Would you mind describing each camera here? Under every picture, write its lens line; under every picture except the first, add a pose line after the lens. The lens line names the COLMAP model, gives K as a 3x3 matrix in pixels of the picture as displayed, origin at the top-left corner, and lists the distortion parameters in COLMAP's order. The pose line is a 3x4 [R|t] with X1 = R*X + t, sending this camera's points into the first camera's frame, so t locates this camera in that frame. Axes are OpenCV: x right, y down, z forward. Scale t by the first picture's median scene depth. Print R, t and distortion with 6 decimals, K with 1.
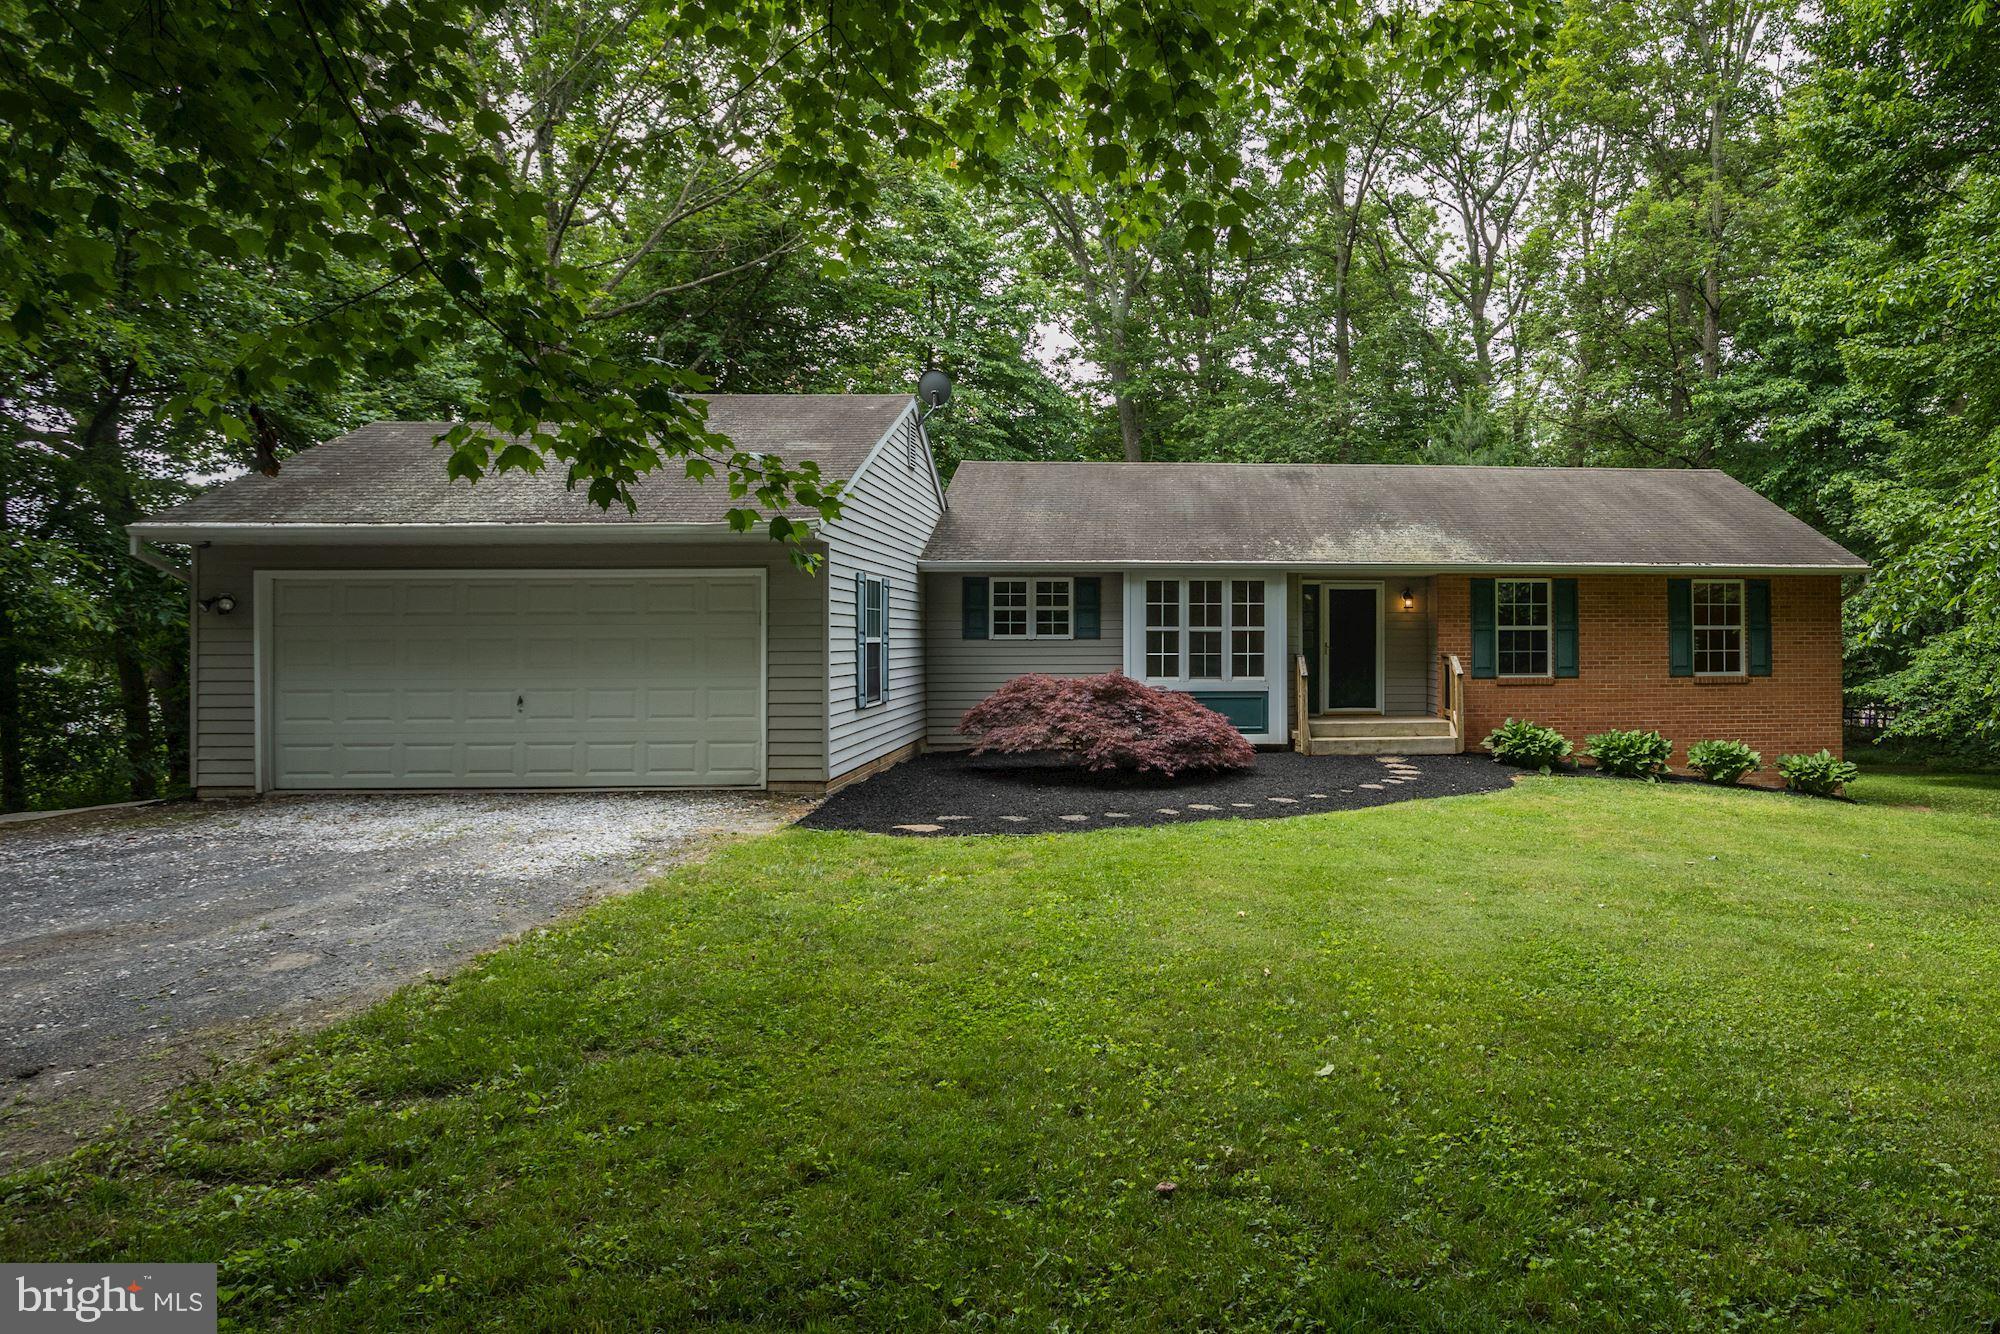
lens RADIAL K [[976.3, 0, 1000.9], [0, 976.3, 642.5], [0, 0, 1]] dist [-0.042950, -0.000382]
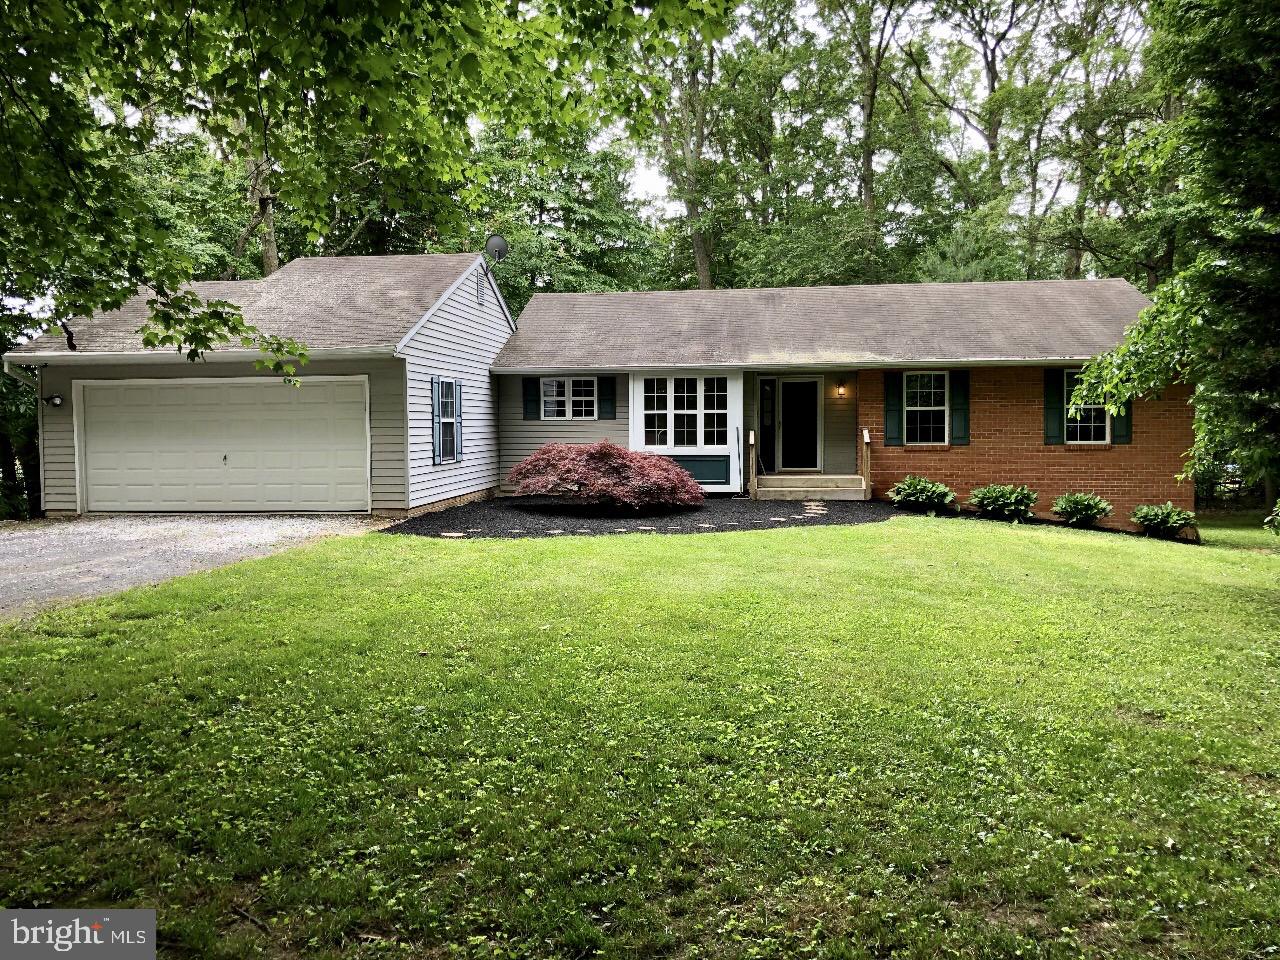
lens RADIAL K [[988.6, 0, 640.0], [0, 988.6, 480.0], [0, 0, 1]] dist [0.099686, -0.231799]
pose [[0.986734, 0.004037, -0.162298, 0.381354], [0.005271, 0.998367, 0.056880, 0.003218], [0.162262, -0.056981, 0.985101, -0.450292]]
